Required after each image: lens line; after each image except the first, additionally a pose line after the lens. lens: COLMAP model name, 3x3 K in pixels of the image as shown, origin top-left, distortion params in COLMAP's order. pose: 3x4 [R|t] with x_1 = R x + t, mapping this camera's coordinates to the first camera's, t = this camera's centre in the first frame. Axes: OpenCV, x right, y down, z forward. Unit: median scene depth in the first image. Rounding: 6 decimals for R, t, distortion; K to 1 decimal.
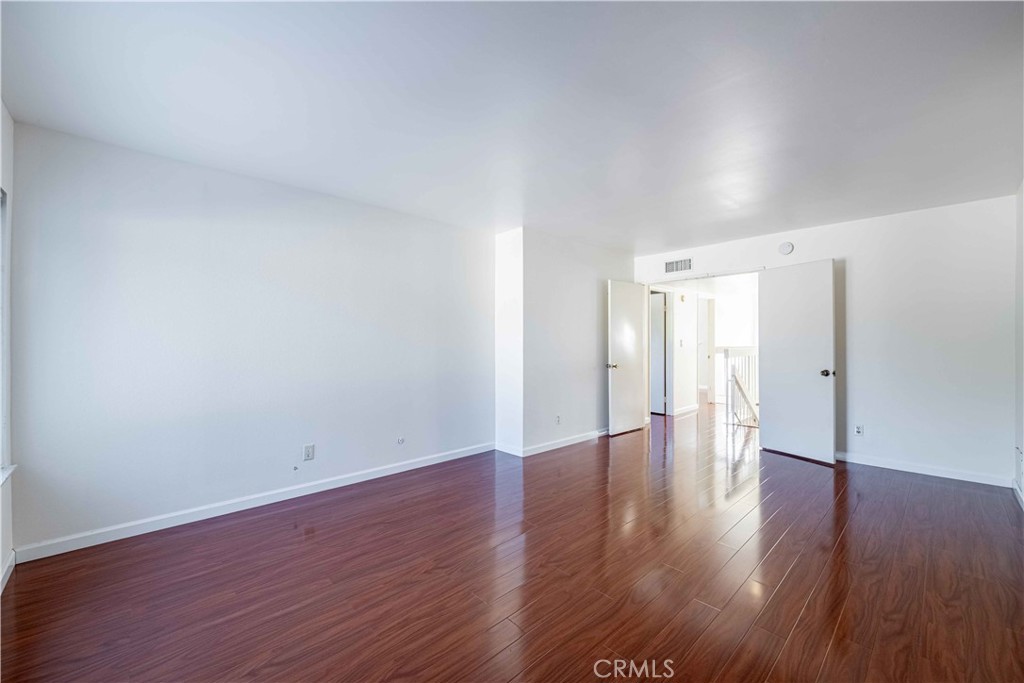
lens RADIAL K [[405.8, 0, 511.6], [0, 405.8, 337.2], [0, 0, 1]] dist [-0.004340, -0.000420]
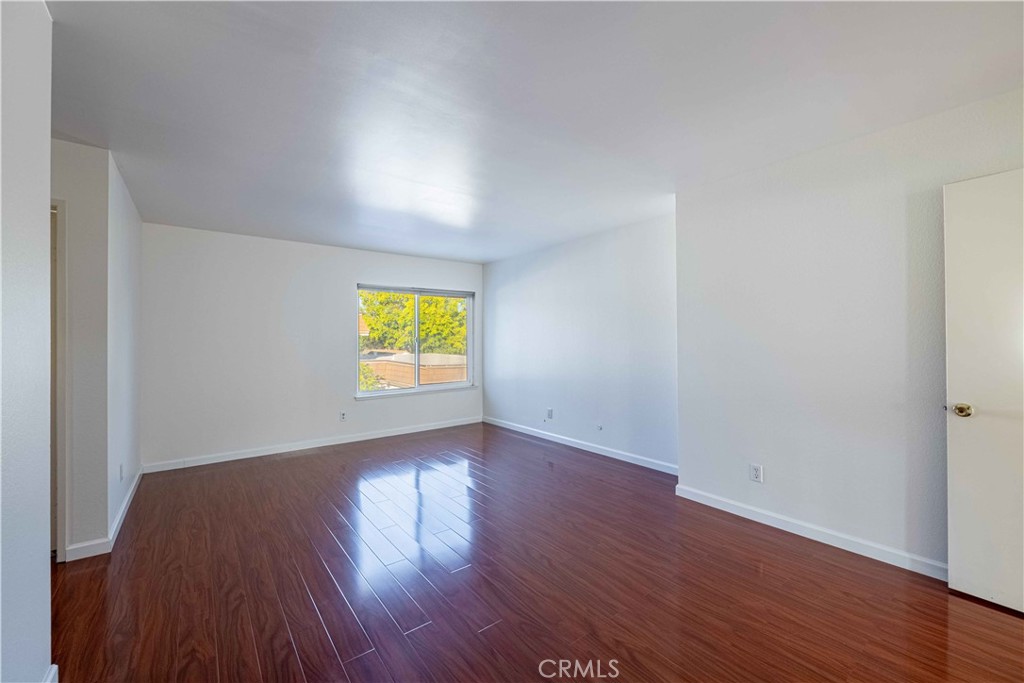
lens RADIAL K [[417.6, 0, 510.5], [0, 417.6, 335.7], [0, 0, 1]] dist [0.006336, -0.000098]
pose [[-0.108764, -0.010233, -0.994015, 1.102867], [0.012921, 0.999848, -0.011707, 0.005116], [0.993984, -0.014117, -0.108615, 1.030703]]
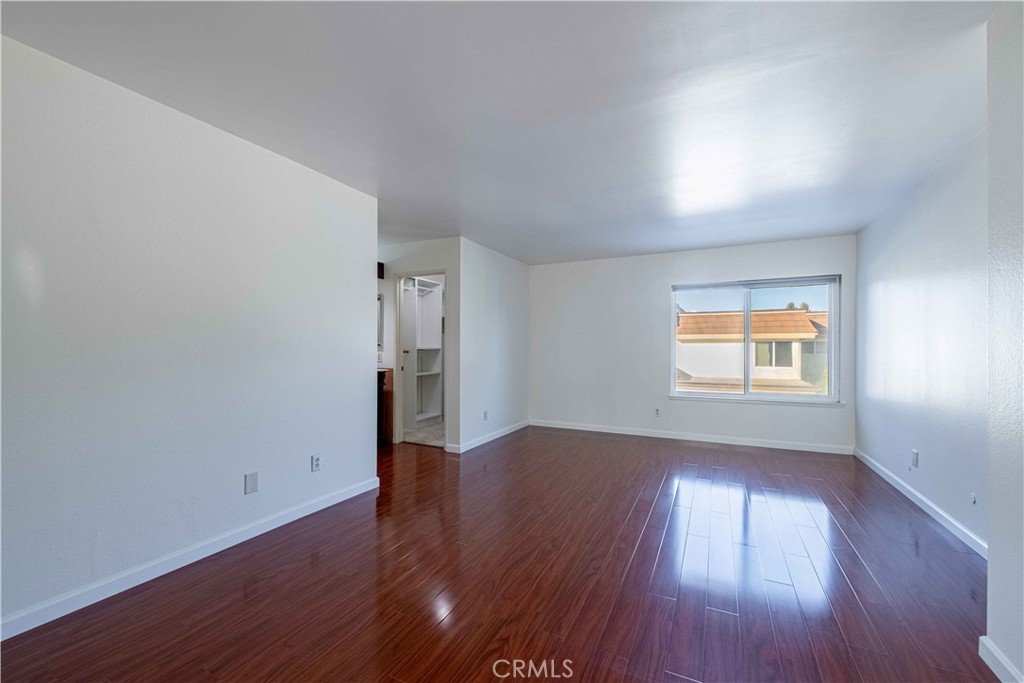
lens RADIAL K [[409.4, 0, 505.7], [0, 409.4, 347.7], [0, 0, 1]] dist [0.000483, 0.000089]
pose [[-0.942504, 0.000778, -0.334193, 0.730849], [0.001310, 0.999998, -0.001368, 0.024181], [0.334191, -0.001727, -0.942504, 1.582447]]
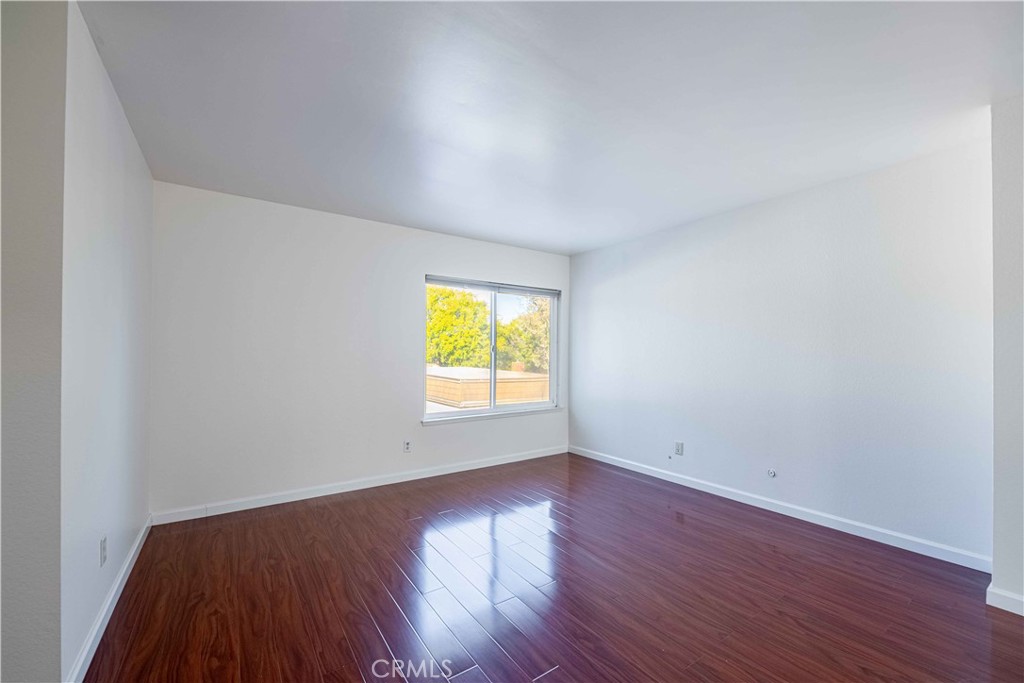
lens RADIAL K [[412.0, 0, 515.1], [0, 412.0, 352.0], [0, 0, 1]] dist [-0.002450, -0.000511]
pose [[-0.143039, -0.005883, -0.989700, 0.747175], [0.000298, 0.999982, -0.005987, 0.015249], [0.989717, -0.001151, -0.143035, 0.710288]]
